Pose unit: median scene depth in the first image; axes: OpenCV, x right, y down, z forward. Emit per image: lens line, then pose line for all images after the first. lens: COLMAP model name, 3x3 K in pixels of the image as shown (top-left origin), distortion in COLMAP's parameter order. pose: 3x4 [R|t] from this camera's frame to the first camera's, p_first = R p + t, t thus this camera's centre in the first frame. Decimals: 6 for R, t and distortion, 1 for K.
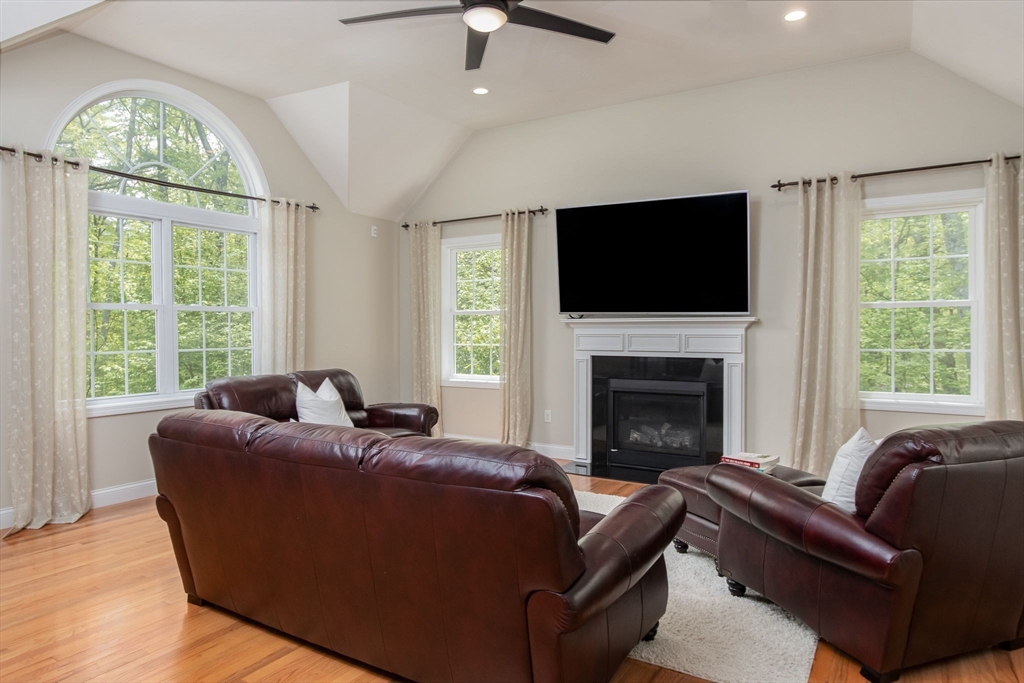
lens RADIAL K [[651.8, 0, 509.0], [0, 651.8, 336.5], [0, 0, 1]] dist [-0.001442, 0.000160]
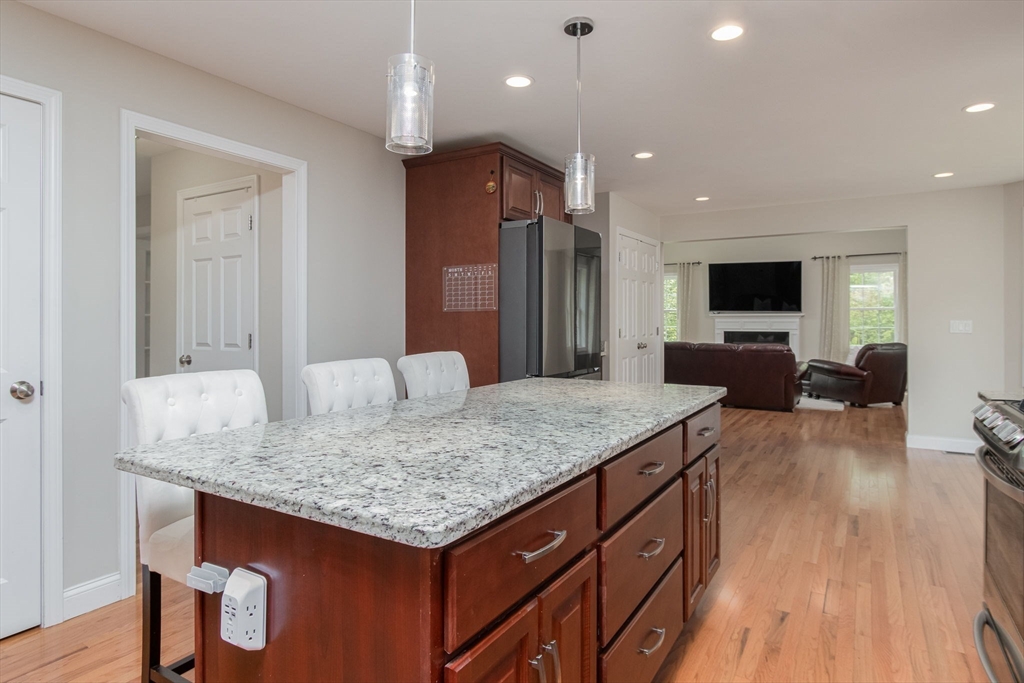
lens RADIAL K [[595.9, 0, 522.2], [0, 595.9, 323.8], [0, 0, 1]] dist [-0.002720, -0.000970]
pose [[0.999789, -0.000234, 0.020536, -0.661495], [0.000372, 0.999977, -0.006704, 0.020574], [-0.020534, 0.006710, 0.999767, -1.085114]]
